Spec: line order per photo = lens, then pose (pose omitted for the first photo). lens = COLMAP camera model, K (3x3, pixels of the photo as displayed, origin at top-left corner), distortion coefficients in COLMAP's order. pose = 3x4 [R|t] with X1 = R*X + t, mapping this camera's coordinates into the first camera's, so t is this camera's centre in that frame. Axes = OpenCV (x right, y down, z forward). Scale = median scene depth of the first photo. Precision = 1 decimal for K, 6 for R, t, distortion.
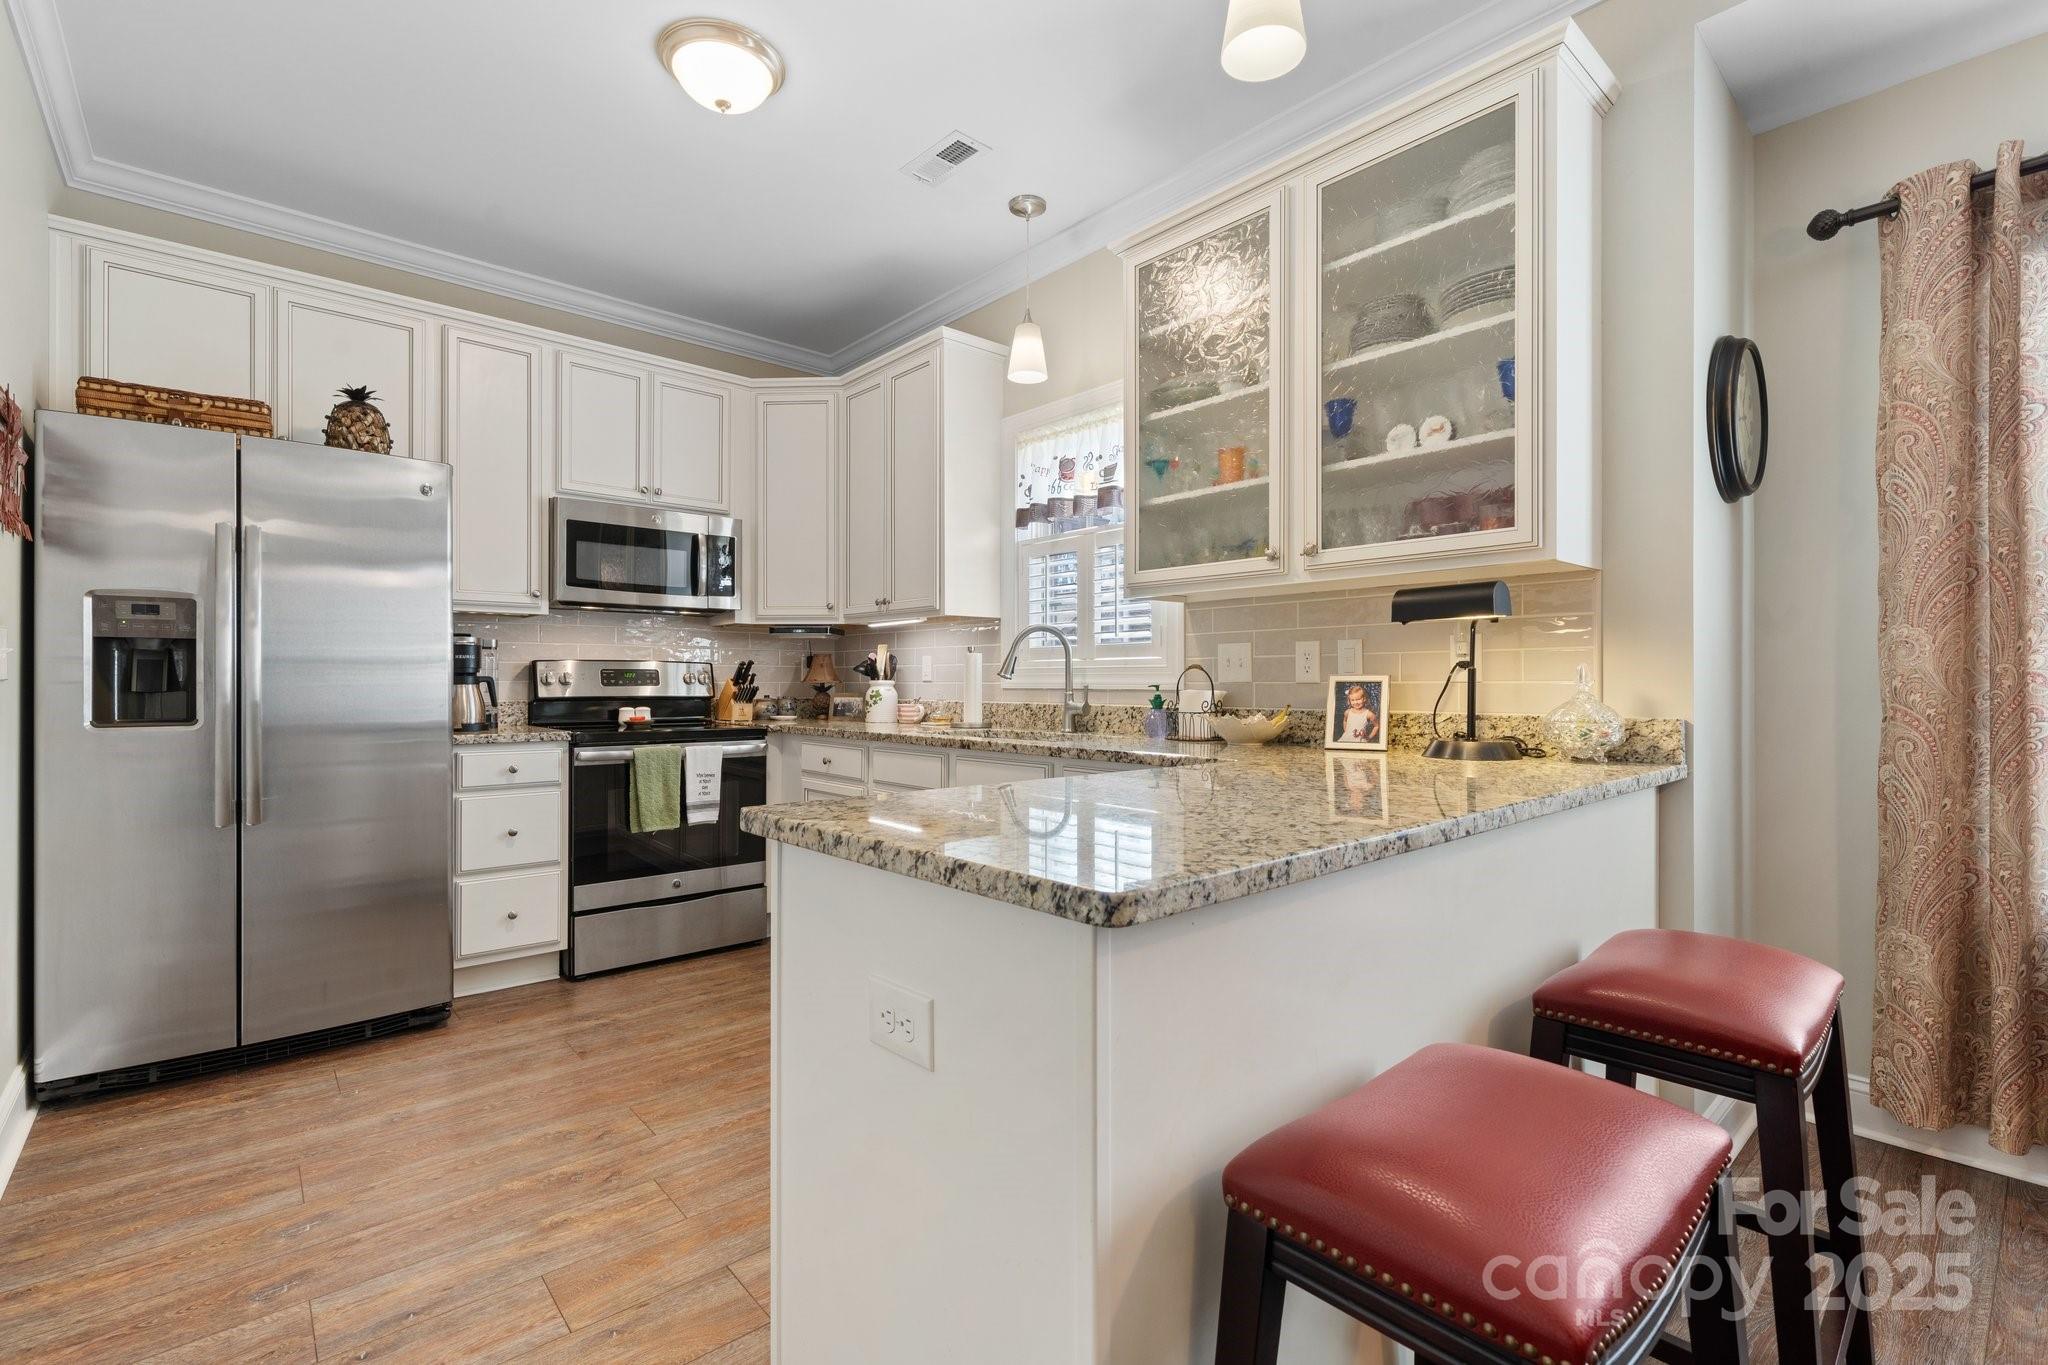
lens RADIAL K [[914.8, 0, 1018.6], [0, 914.8, 682.4], [0, 0, 1]] dist [0.001757, 0.000116]
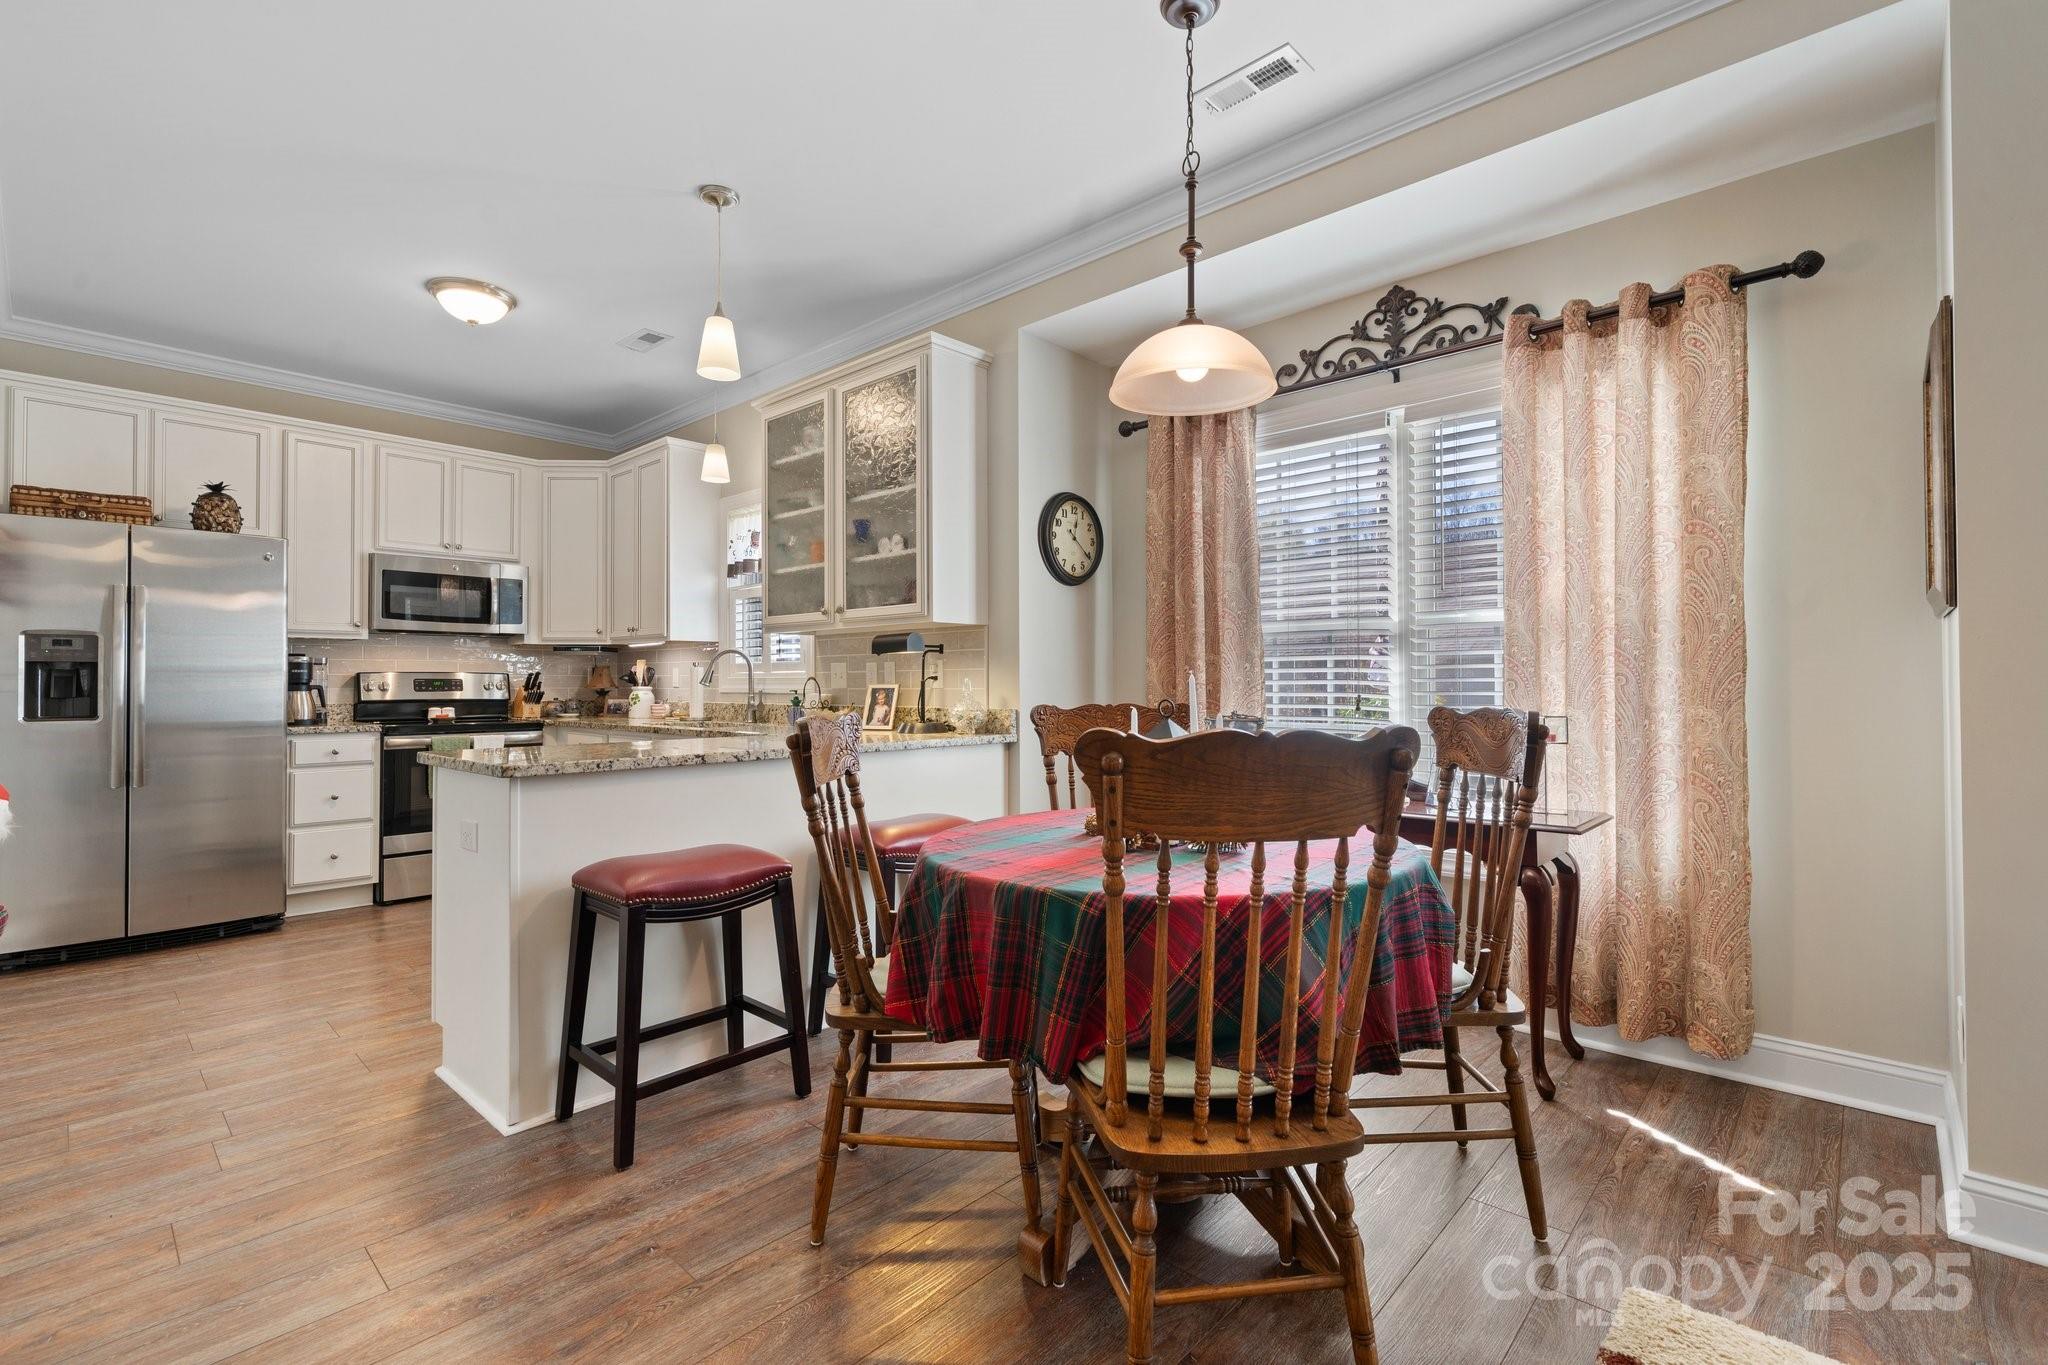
lens RADIAL K [[905.5, 0, 1028.6], [0, 905.5, 673.5], [0, 0, 1]] dist [-0.000449, -0.000094]
pose [[0.993914, -0.001356, 0.110148, 0.321068], [0.002600, 0.999934, -0.011150, -0.006129], [-0.110126, 0.011369, 0.993853, -0.453911]]
